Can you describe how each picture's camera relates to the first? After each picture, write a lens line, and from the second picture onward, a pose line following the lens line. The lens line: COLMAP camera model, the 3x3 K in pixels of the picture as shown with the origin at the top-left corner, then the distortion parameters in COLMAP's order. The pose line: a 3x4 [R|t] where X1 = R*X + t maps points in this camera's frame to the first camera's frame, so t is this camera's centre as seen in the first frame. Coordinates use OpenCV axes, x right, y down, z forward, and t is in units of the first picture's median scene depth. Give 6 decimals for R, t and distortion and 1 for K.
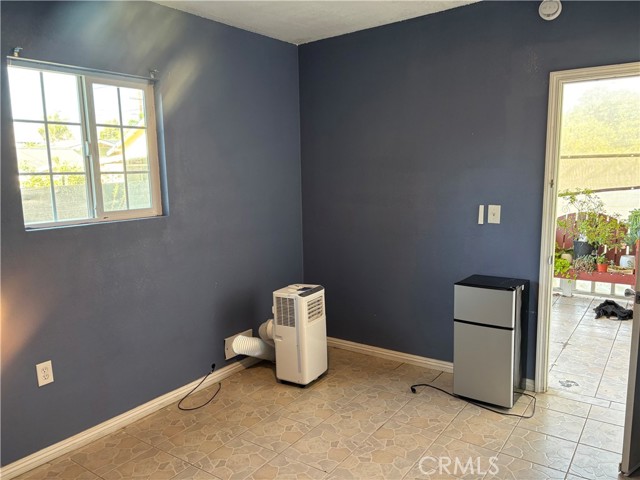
lens RADIAL K [[491.0, 0, 320.0], [0, 491.0, 240.0], [0, 0, 1]] dist [0.072919, -0.079074]
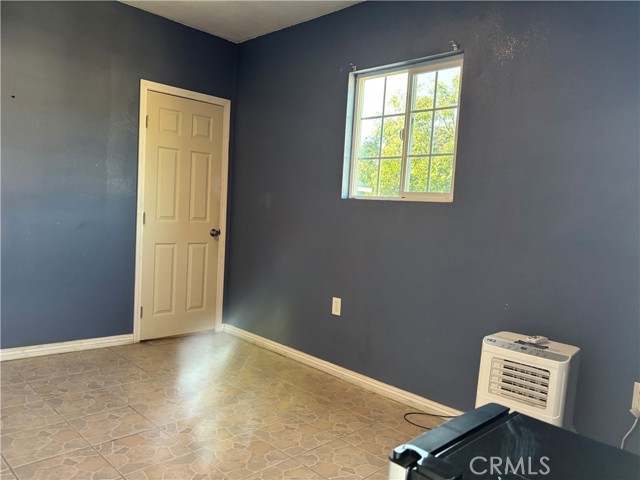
lens RADIAL K [[507.5, 0, 320.0], [0, 507.5, 240.0], [0, 0, 1]] dist [0.004380, 0.000350]
pose [[-0.166168, 0.080195, -0.982831, 0.678775], [-0.196196, 0.974072, 0.112651, -0.042256], [0.966383, 0.211547, -0.146126, 0.996490]]
